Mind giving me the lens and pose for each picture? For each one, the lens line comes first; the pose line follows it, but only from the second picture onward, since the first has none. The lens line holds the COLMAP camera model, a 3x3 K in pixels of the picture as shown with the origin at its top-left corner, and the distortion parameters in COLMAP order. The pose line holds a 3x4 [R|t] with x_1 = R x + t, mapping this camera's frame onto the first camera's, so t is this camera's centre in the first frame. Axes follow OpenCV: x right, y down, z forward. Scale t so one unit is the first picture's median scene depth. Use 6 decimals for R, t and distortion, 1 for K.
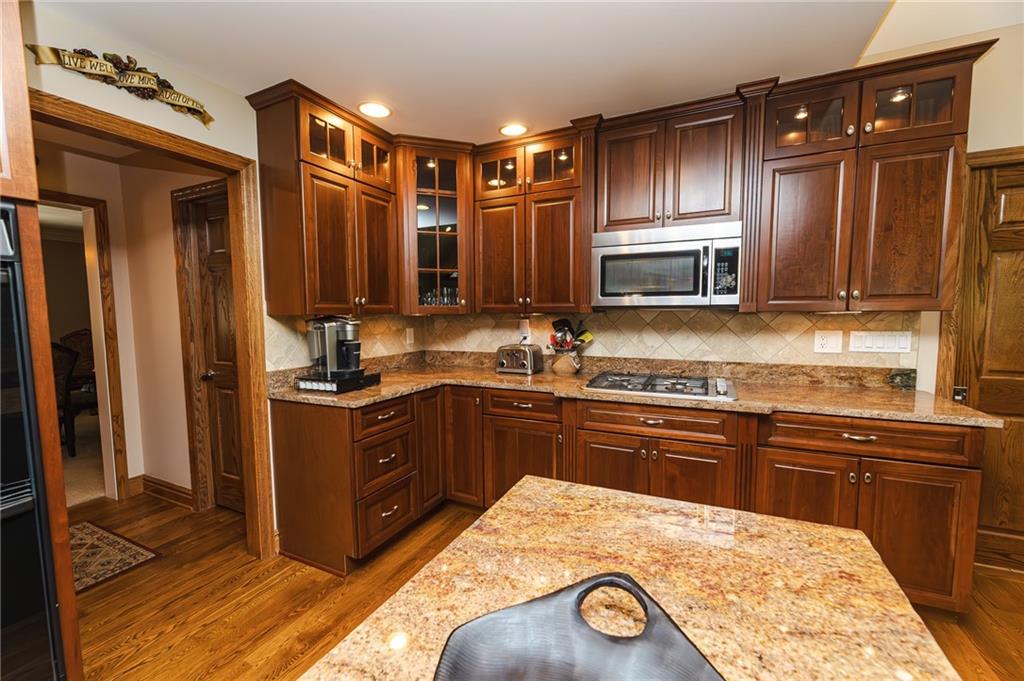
lens RADIAL K [[414.9, 0, 515.2], [0, 414.9, 346.6], [0, 0, 1]] dist [-0.003848, 0.000362]
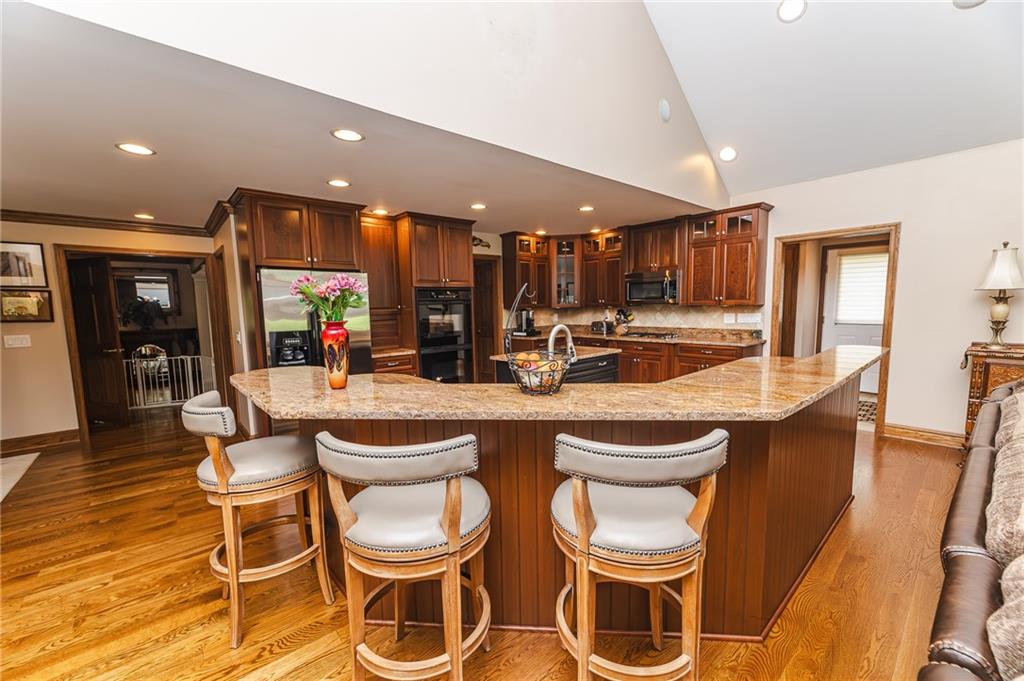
lens RADIAL K [[413.5, 0, 513.0], [0, 413.5, 346.0], [0, 0, 1]] dist [-0.000612, 0.000501]
pose [[0.919167, 0.026844, -0.392952, 0.573309], [-0.015813, 0.999385, 0.031282, 0.088633], [0.393550, -0.022540, 0.919027, -1.564856]]
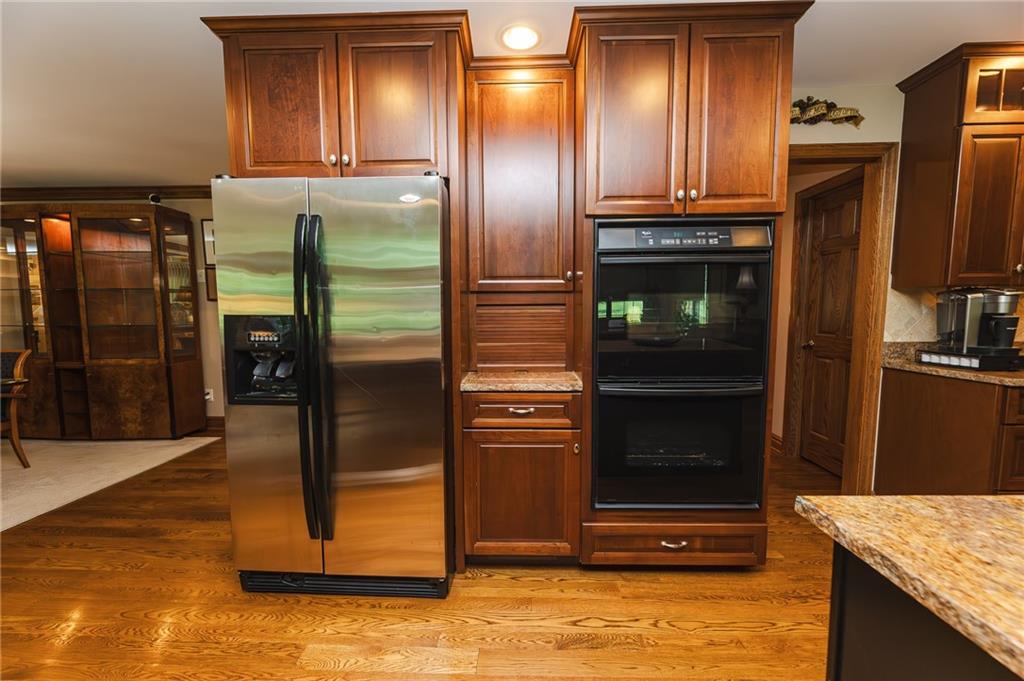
lens RADIAL K [[413.5, 0, 513.0], [0, 413.5, 346.0], [0, 0, 1]] dist [-0.000612, 0.000501]
pose [[0.406960, 0.083479, -0.909624, -0.019790], [-0.069603, 0.995754, 0.060243, 0.073771], [0.910790, 0.038796, 0.411042, -0.304371]]
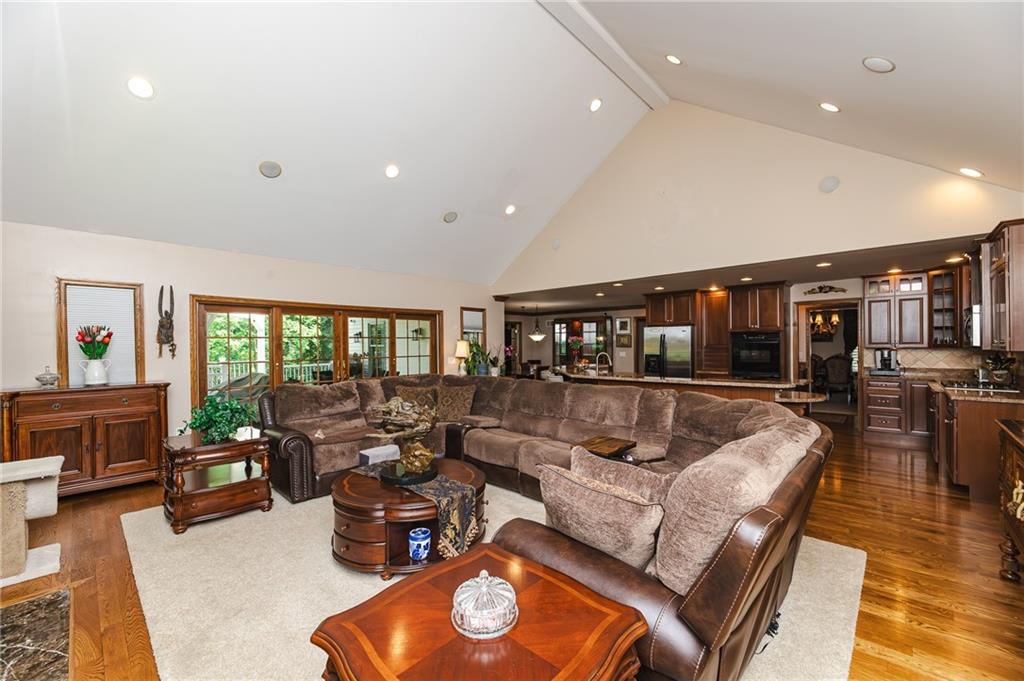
lens RADIAL K [[414.9, 0, 515.2], [0, 414.9, 346.6], [0, 0, 1]] dist [-0.003848, 0.000362]
pose [[-0.301778, 0.010506, -0.953320, 2.898038], [-0.067586, 0.997188, 0.032384, -0.009665], [0.950980, 0.074204, -0.300219, -0.471901]]
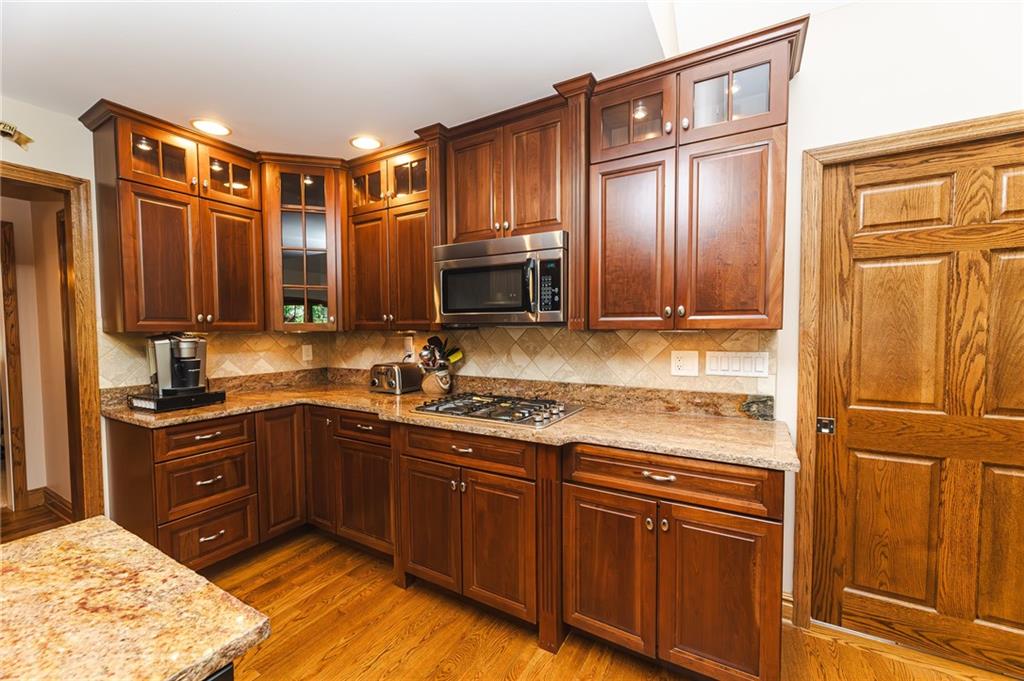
lens RADIAL K [[413.5, 0, 513.0], [0, 413.5, 346.0], [0, 0, 1]] dist [-0.000612, 0.000501]
pose [[0.996631, 0.005152, -0.081860, 0.469268], [-0.008354, 0.999211, -0.038816, -0.011543], [0.081595, 0.039369, 0.995888, 0.085744]]
